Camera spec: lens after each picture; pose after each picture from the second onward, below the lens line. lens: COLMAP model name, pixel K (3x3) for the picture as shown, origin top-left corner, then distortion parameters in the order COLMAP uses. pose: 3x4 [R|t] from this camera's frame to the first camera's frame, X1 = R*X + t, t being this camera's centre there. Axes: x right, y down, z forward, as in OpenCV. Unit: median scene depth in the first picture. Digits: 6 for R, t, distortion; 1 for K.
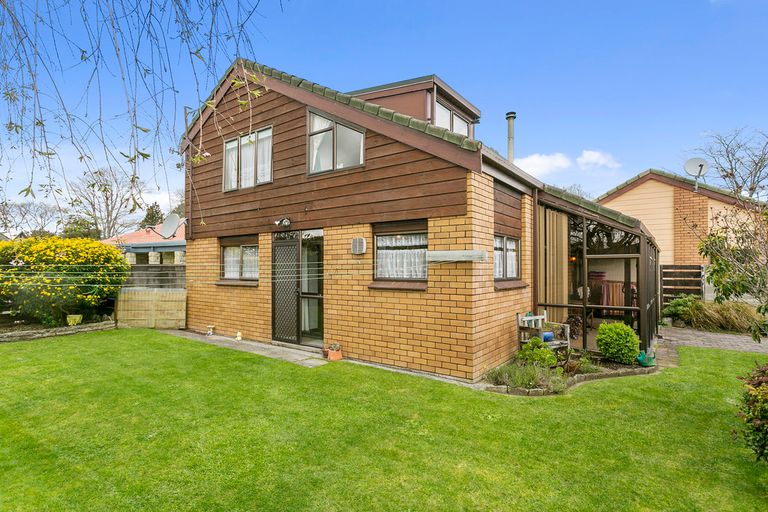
lens RADIAL K [[390.5, 0, 383.6], [0, 390.5, 260.2], [0, 0, 1]] dist [-0.000032, 0.000504]
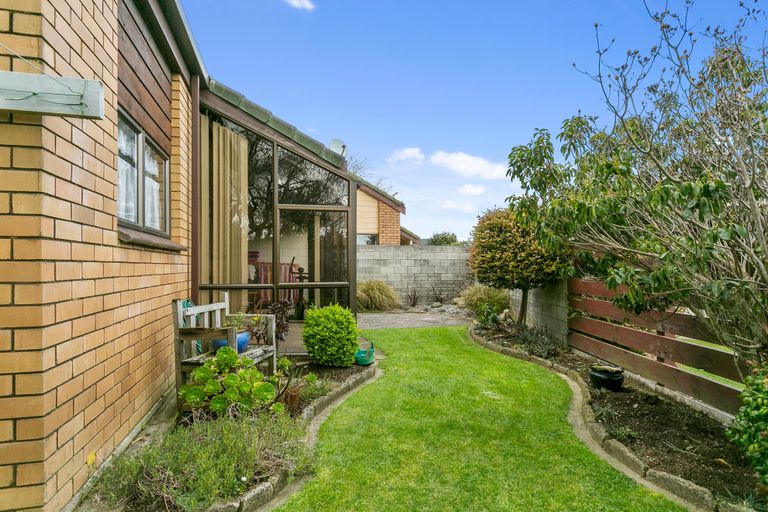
lens RADIAL K [[419.8, 0, 390.5], [0, 419.8, 267.0], [0, 0, 1]] dist [-0.001794, 0.000911]
pose [[0.625889, -0.003340, 0.779905, 0.123690], [-0.018008, 0.999662, 0.018733, 0.084982], [-0.779704, -0.025769, 0.625617, 0.509986]]
